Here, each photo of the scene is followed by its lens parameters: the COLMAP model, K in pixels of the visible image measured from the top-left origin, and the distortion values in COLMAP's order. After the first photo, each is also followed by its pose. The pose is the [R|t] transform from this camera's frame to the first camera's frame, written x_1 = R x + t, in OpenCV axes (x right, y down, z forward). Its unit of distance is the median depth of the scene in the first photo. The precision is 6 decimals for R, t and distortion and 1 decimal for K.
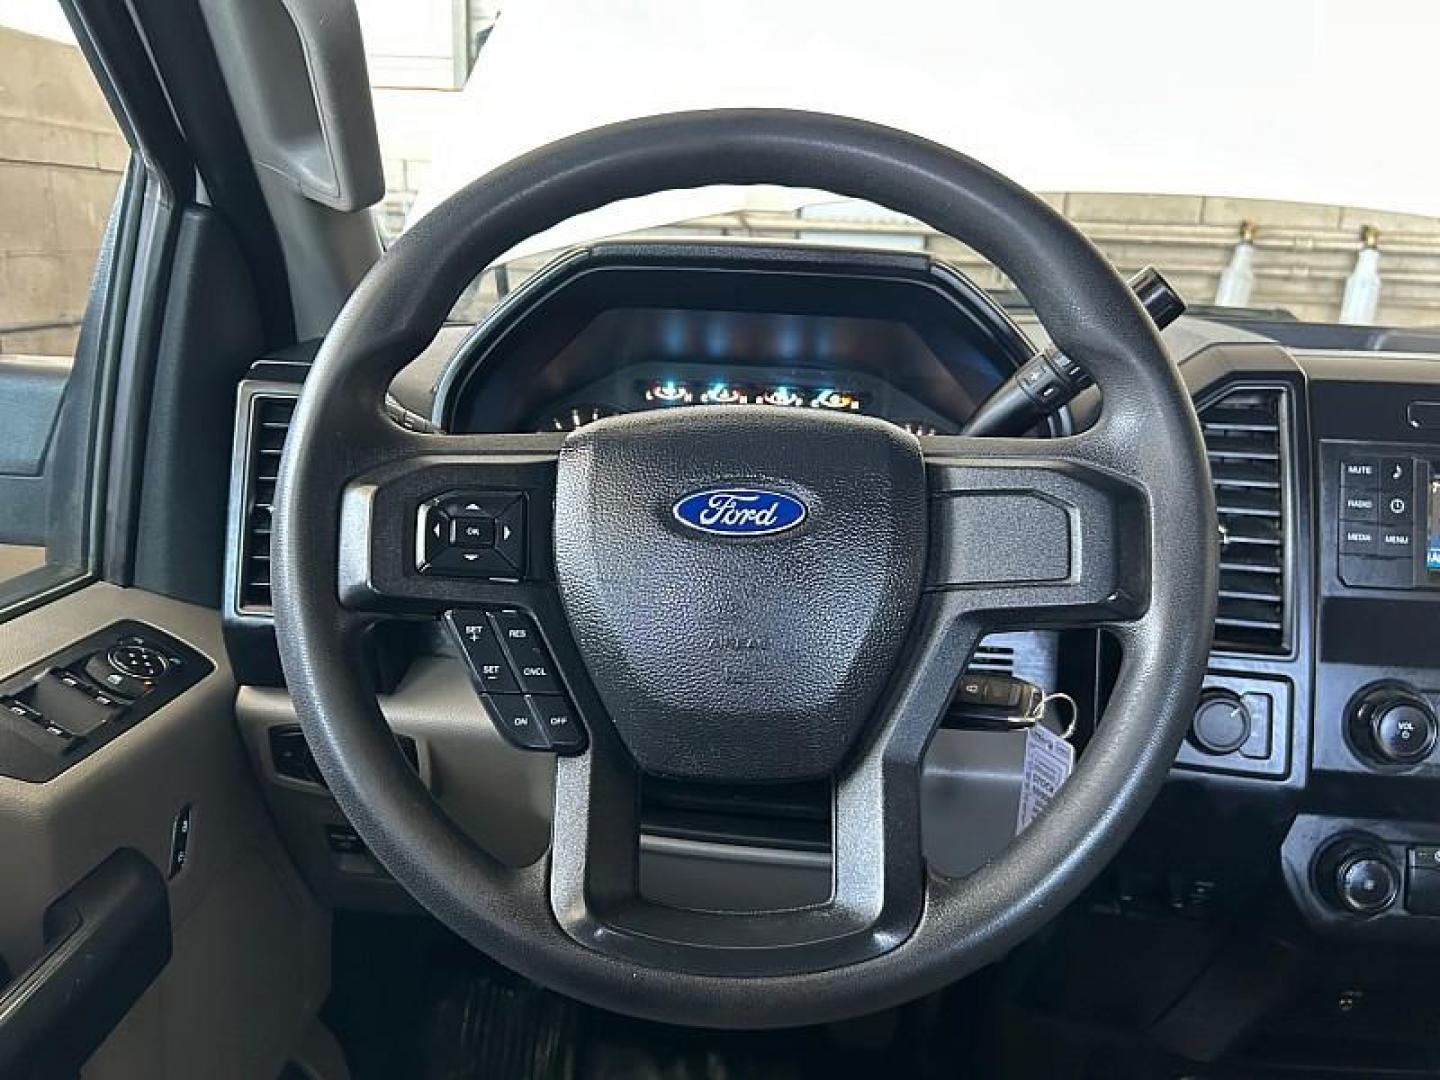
lens RADIAL K [[1324.9, 0, 720.0], [0, 1324.9, 540.0], [0, 0, 1]] dist [0.032774, -0.011130]
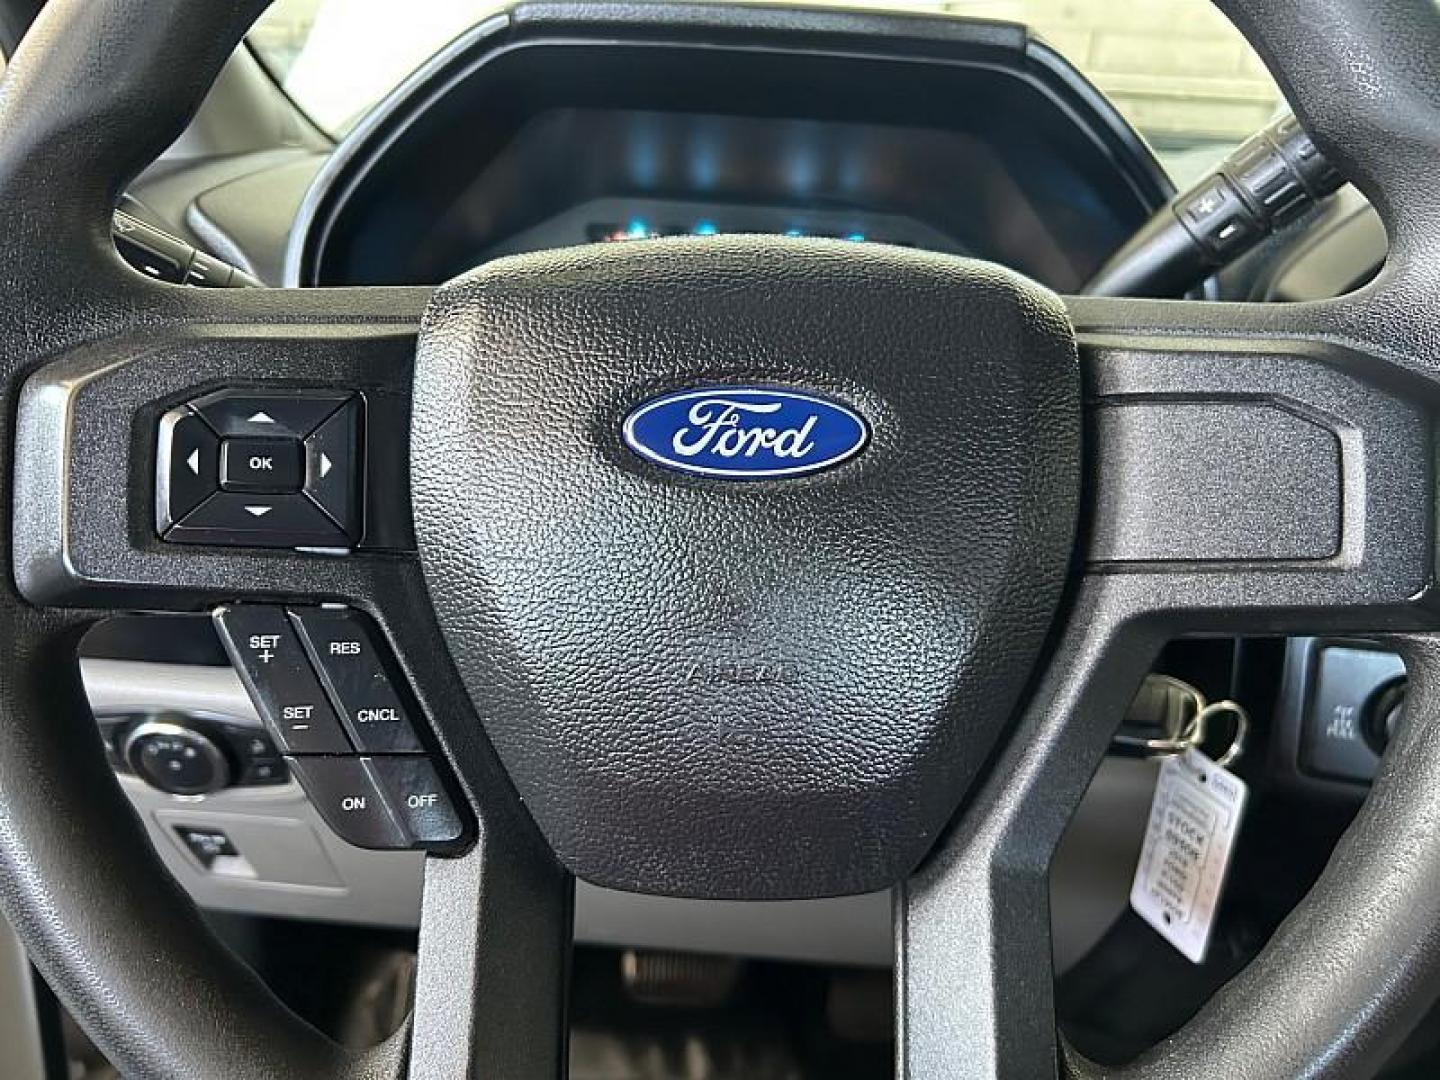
lens RADIAL K [[1079.8, 0, 714.5], [0, 1079.8, 534.4], [0, 0, 1]] dist [0.011498, -0.004380]
pose [[0.999909, 0.005748, 0.012177, -0.003194], [-0.007136, 0.993084, 0.117186, -0.031253], [-0.011420, -0.117263, 0.993035, 0.548193]]
